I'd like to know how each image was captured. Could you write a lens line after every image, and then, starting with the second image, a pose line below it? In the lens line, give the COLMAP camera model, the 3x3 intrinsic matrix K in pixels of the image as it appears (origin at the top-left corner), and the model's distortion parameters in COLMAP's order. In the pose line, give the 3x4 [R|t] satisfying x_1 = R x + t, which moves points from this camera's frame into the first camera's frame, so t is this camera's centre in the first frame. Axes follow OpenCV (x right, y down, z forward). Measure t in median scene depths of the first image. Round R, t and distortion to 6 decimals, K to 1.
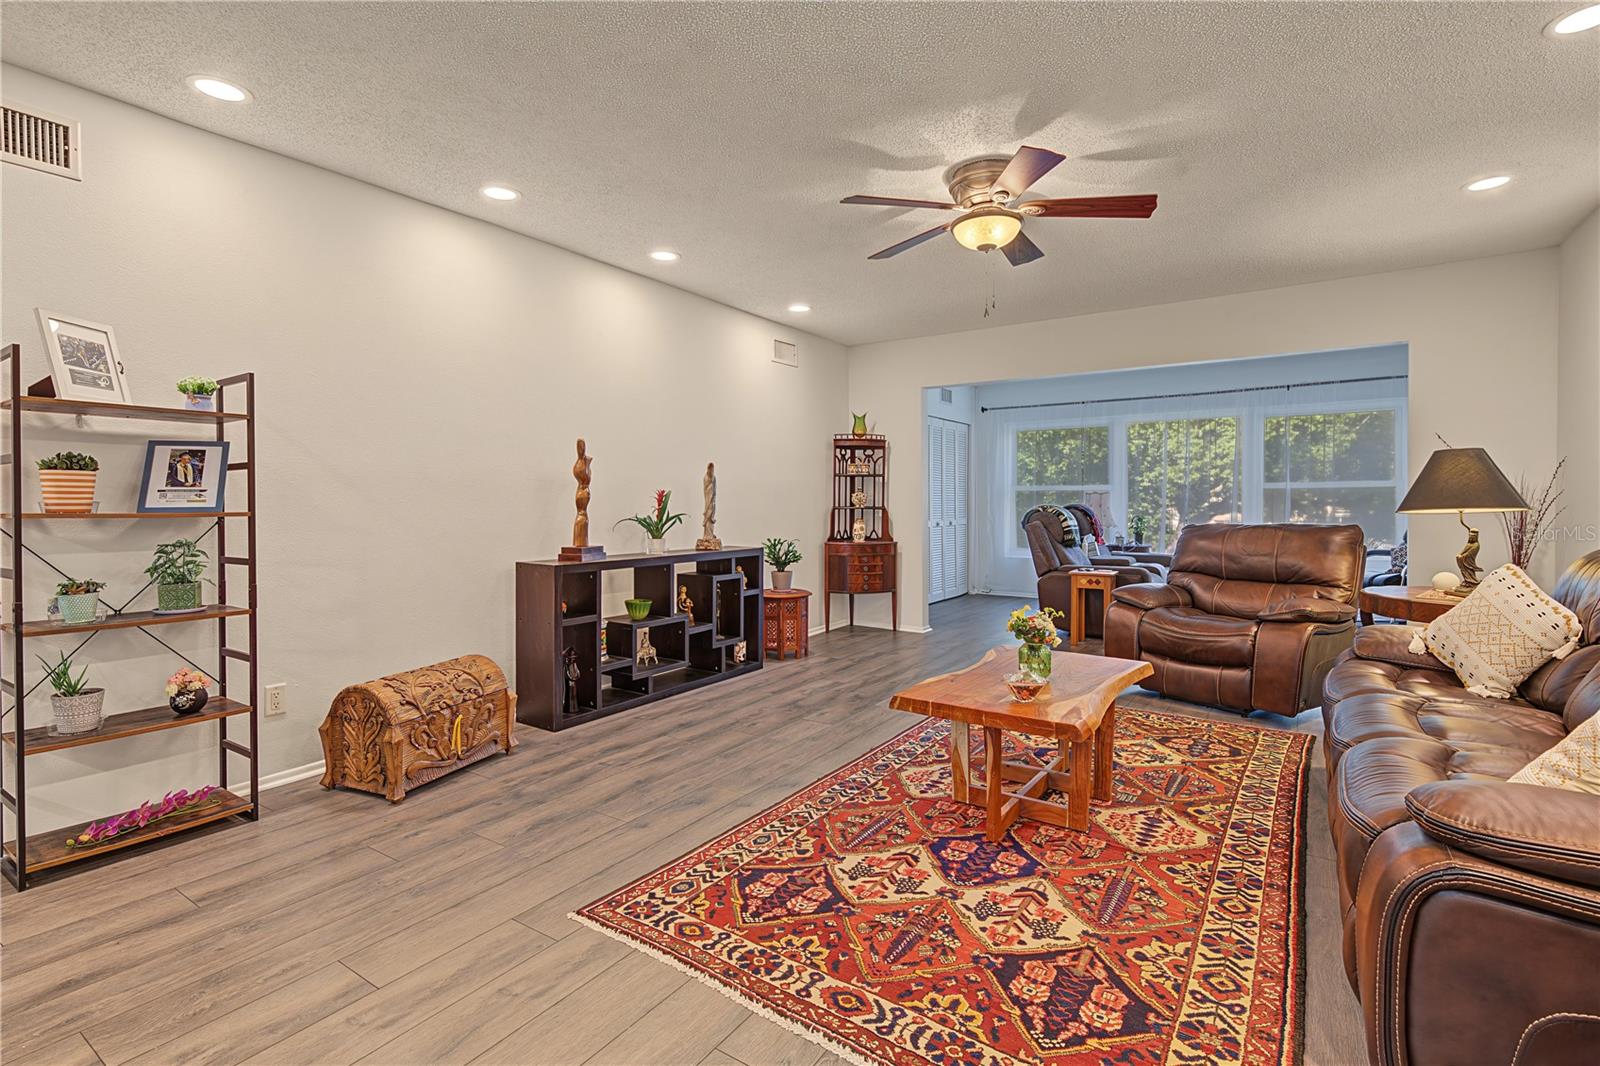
lens RADIAL K [[754.2, 0, 796.8], [0, 754.2, 505.6], [0, 0, 1]] dist [-0.000590, -0.000094]
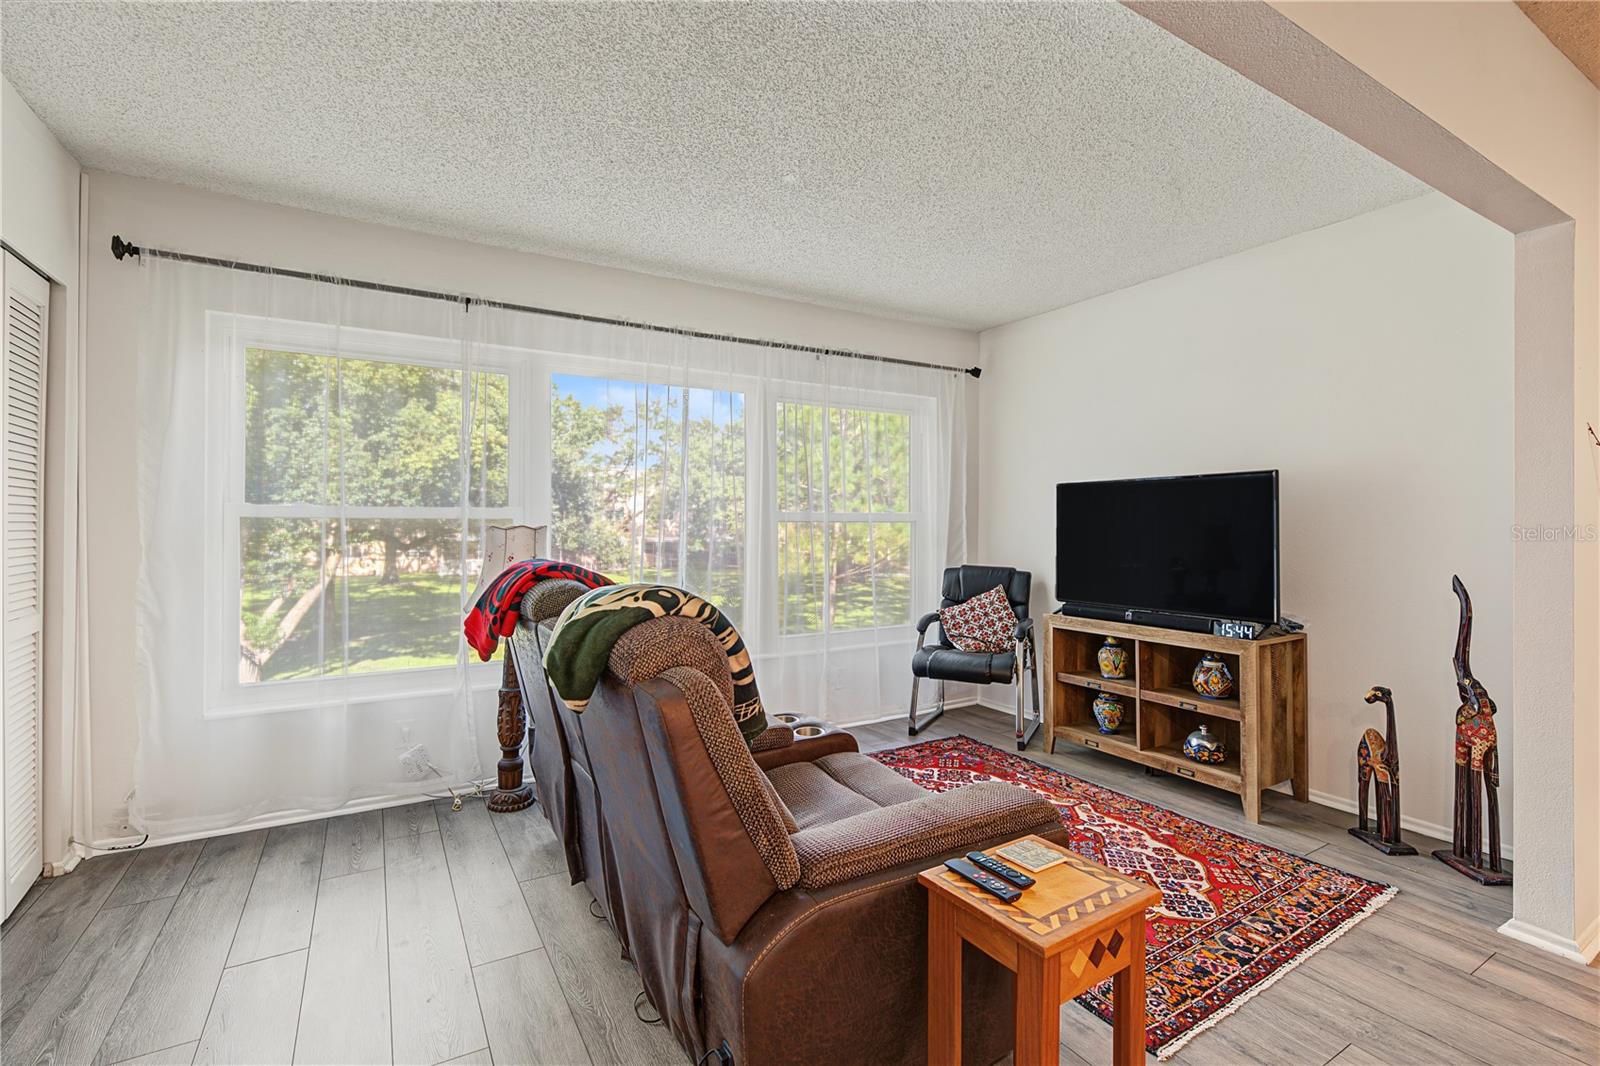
lens RADIAL K [[704.2, 0, 795.8], [0, 704.2, 518.8], [0, 0, 1]] dist [-0.001047, 0.000001]
pose [[0.424055, 0.011633, 0.905562, 0.371915], [0.000331, 0.999915, -0.013000, -0.048168], [-0.905636, 0.005812, 0.424016, 2.163643]]
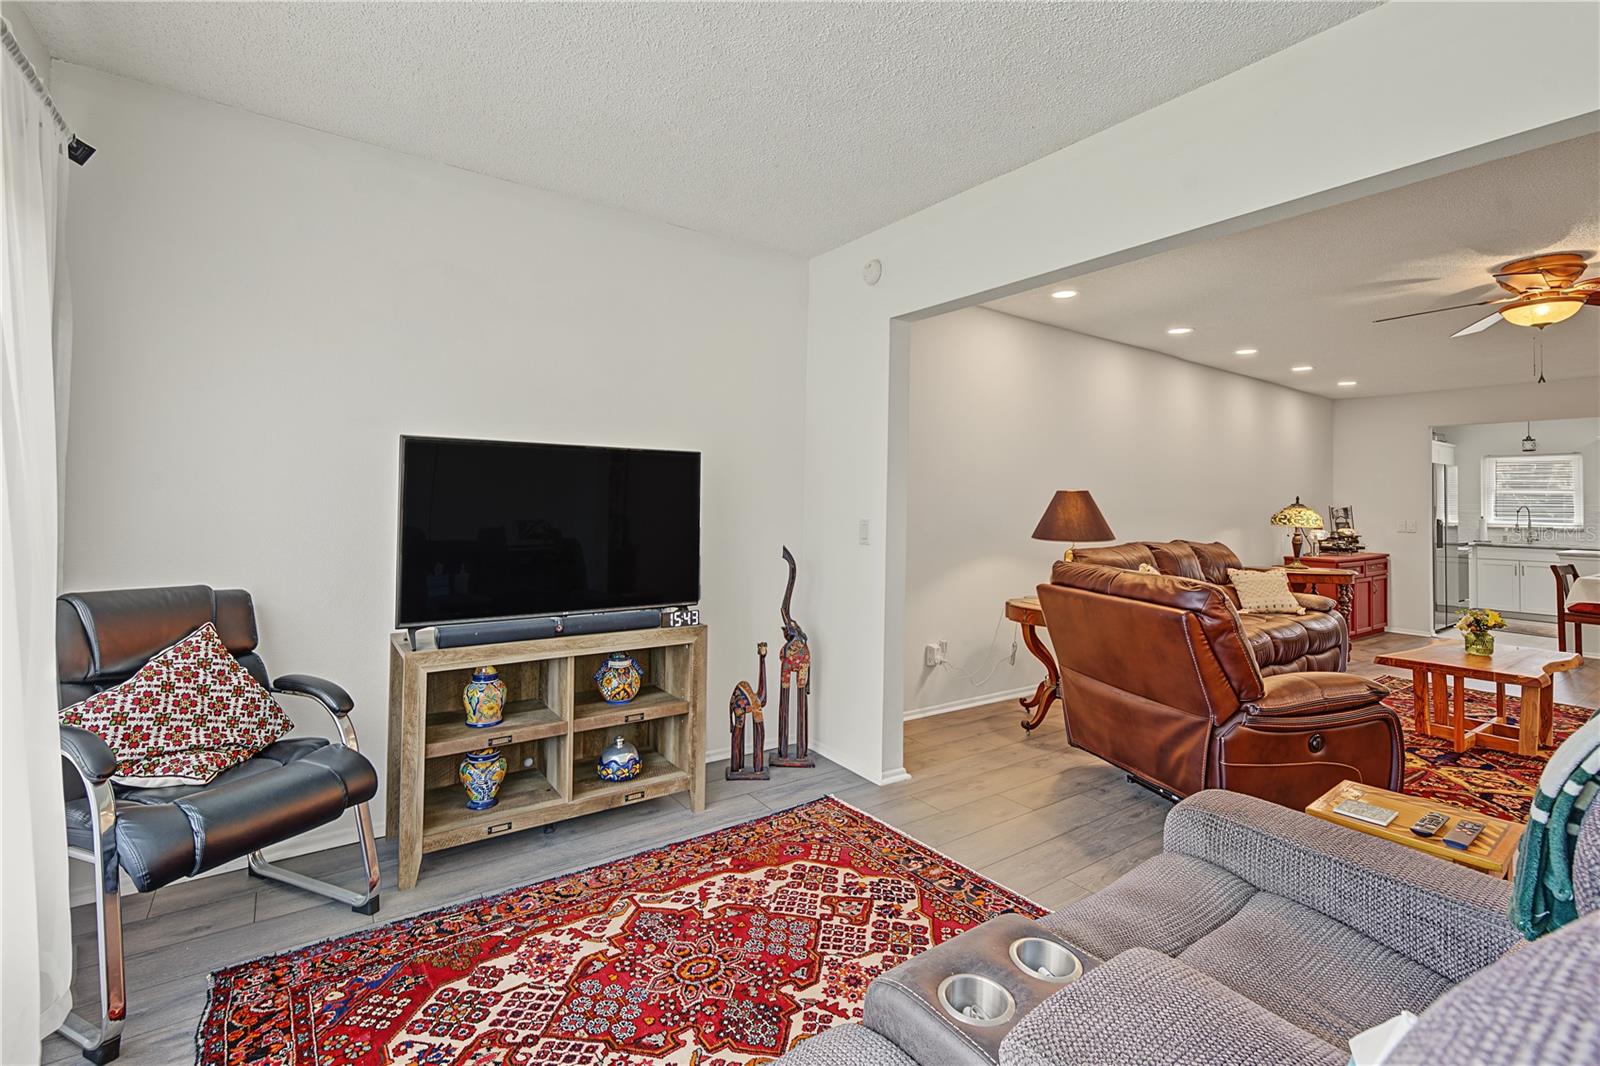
lens RADIAL K [[714.4, 0, 792.6], [0, 714.4, 485.7], [0, 0, 1]] dist [0.000997, -0.000539]
pose [[-0.935734, -0.002131, 0.352701, 1.145509], [-0.011260, 0.999653, -0.023833, -0.060326], [-0.352528, -0.026273, -0.935432, 2.953304]]
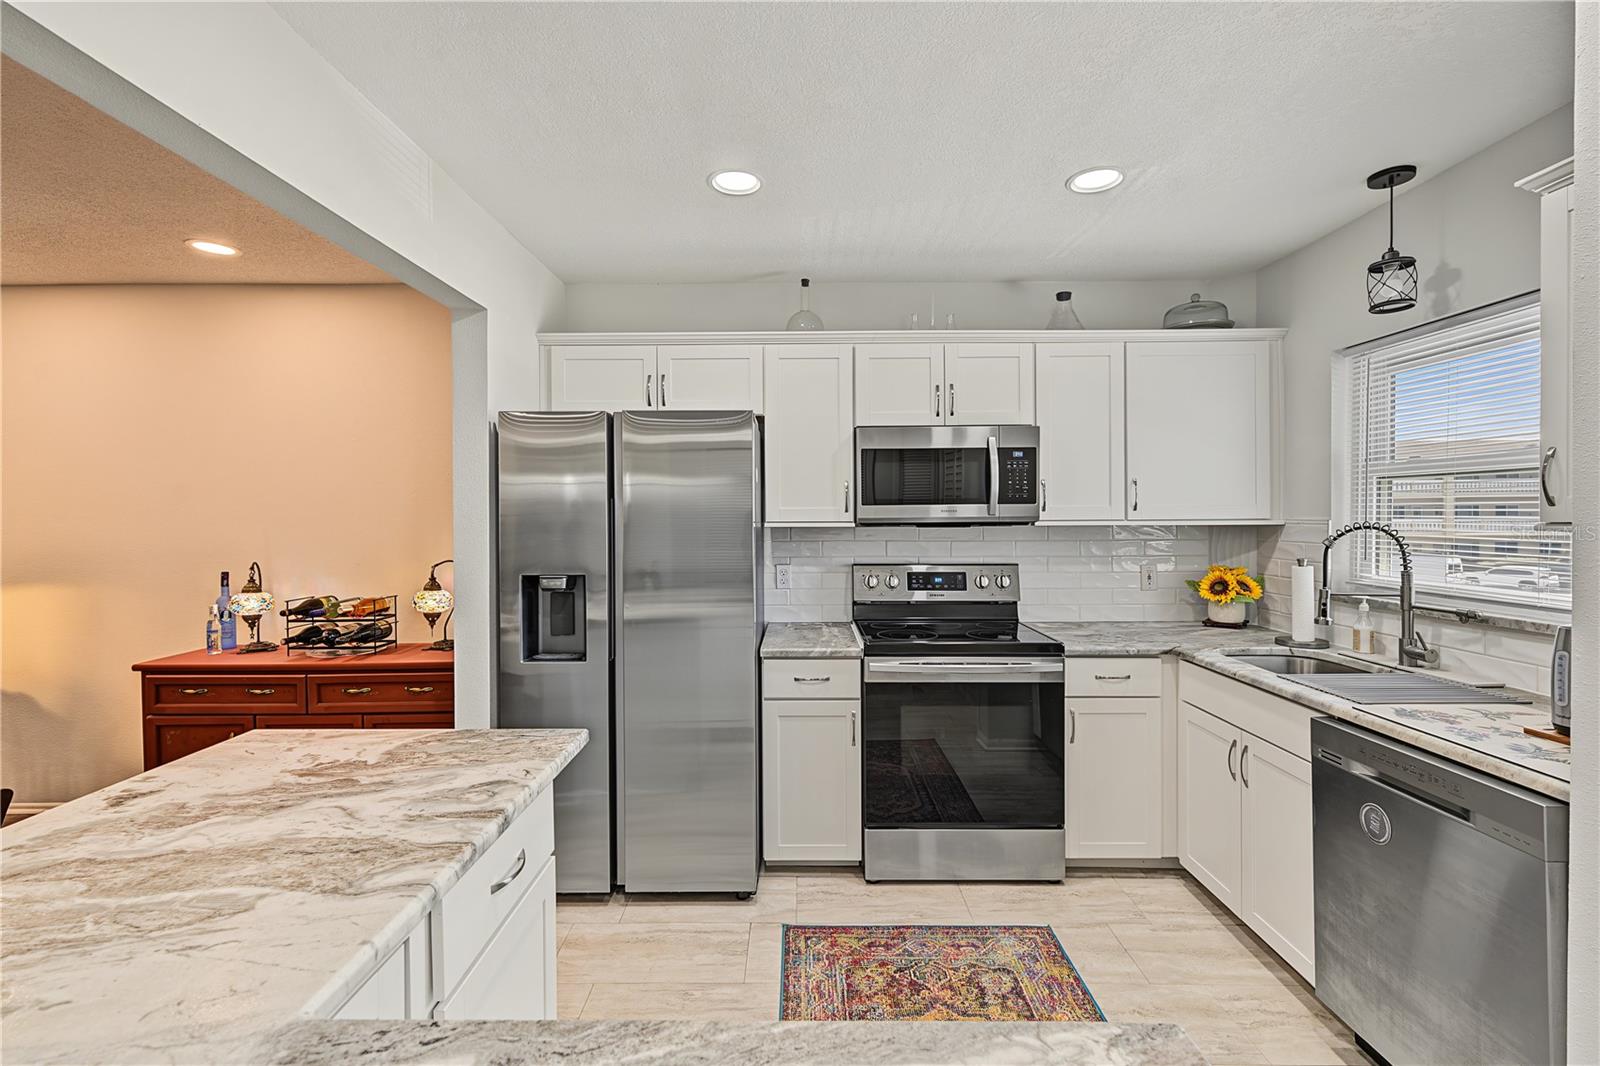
lens RADIAL K [[704.2, 0, 795.8], [0, 704.2, 518.8], [0, 0, 1]] dist [-0.001047, 0.000001]
pose [[-0.552814, 0.001139, 0.833304, -1.212527], [0.010607, 0.999928, 0.005670, -0.101080], [-0.833237, 0.011973, -0.552786, -0.327885]]
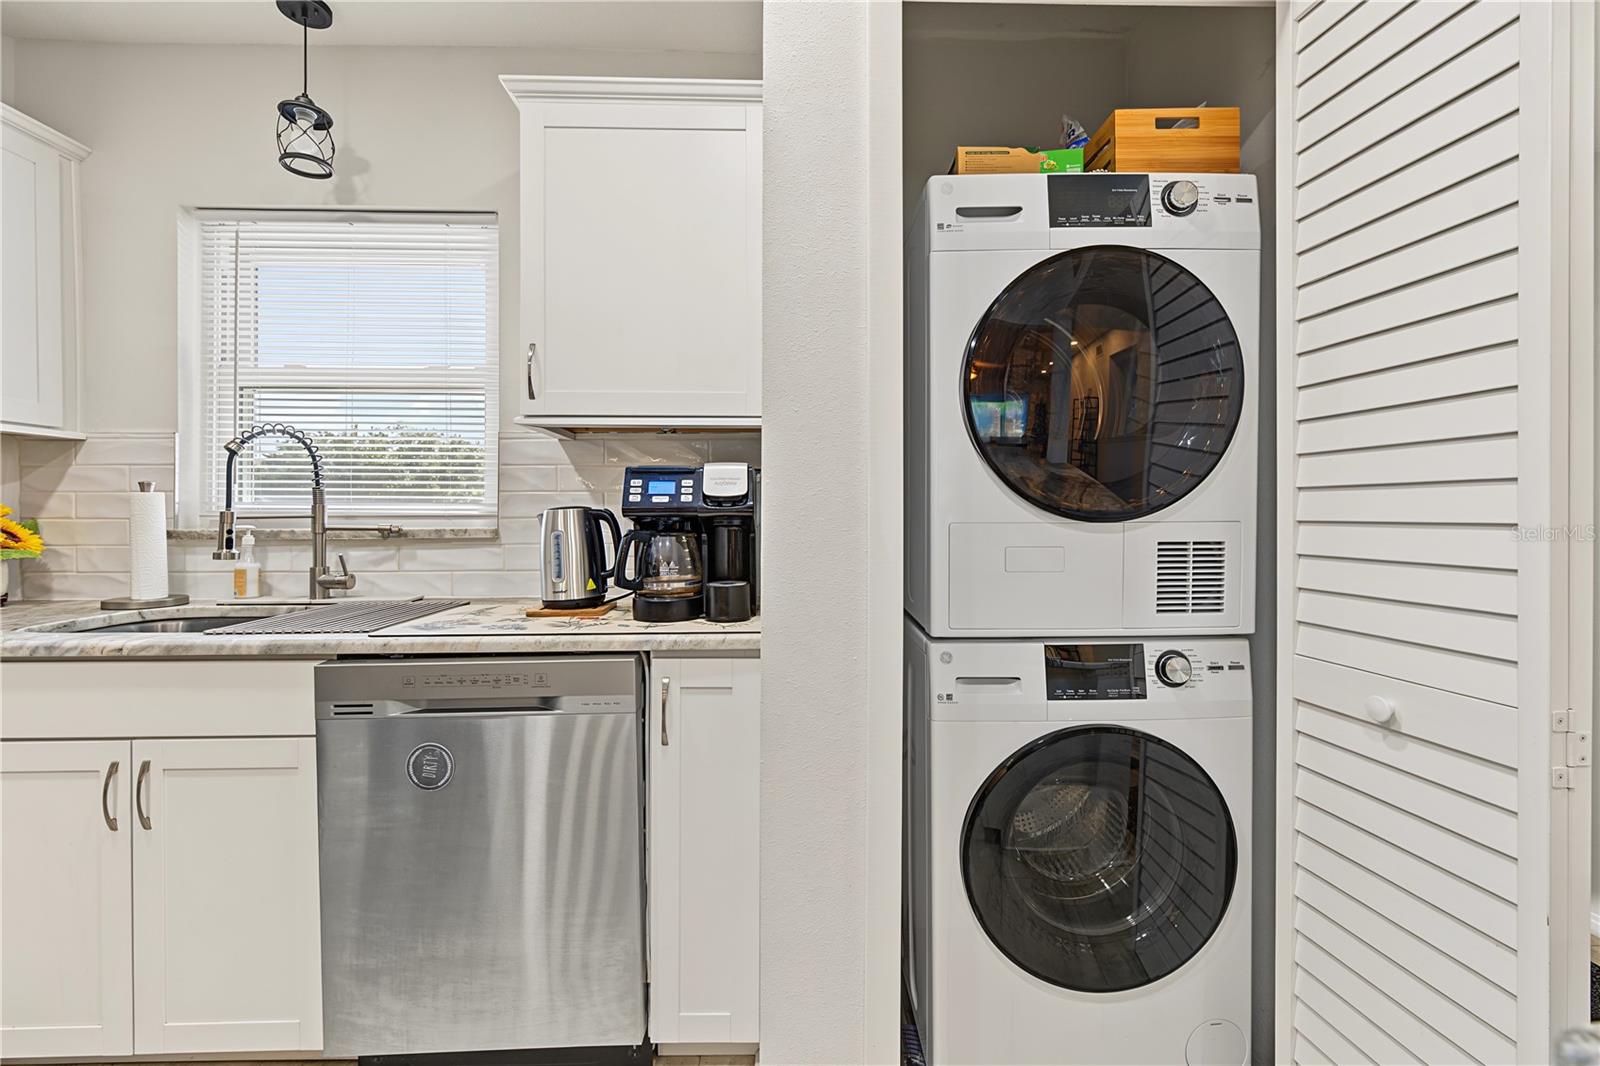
lens RADIAL K [[667.9, 0, 797.2], [0, 667.9, 519.5], [0, 0, 1]] dist [0.000228, 0.000135]
pose [[-0.812483, 0.008321, -0.582926, -0.910549], [0.000207, 0.999902, 0.013986, -0.001846], [0.582985, 0.011243, -0.812405, -0.569348]]
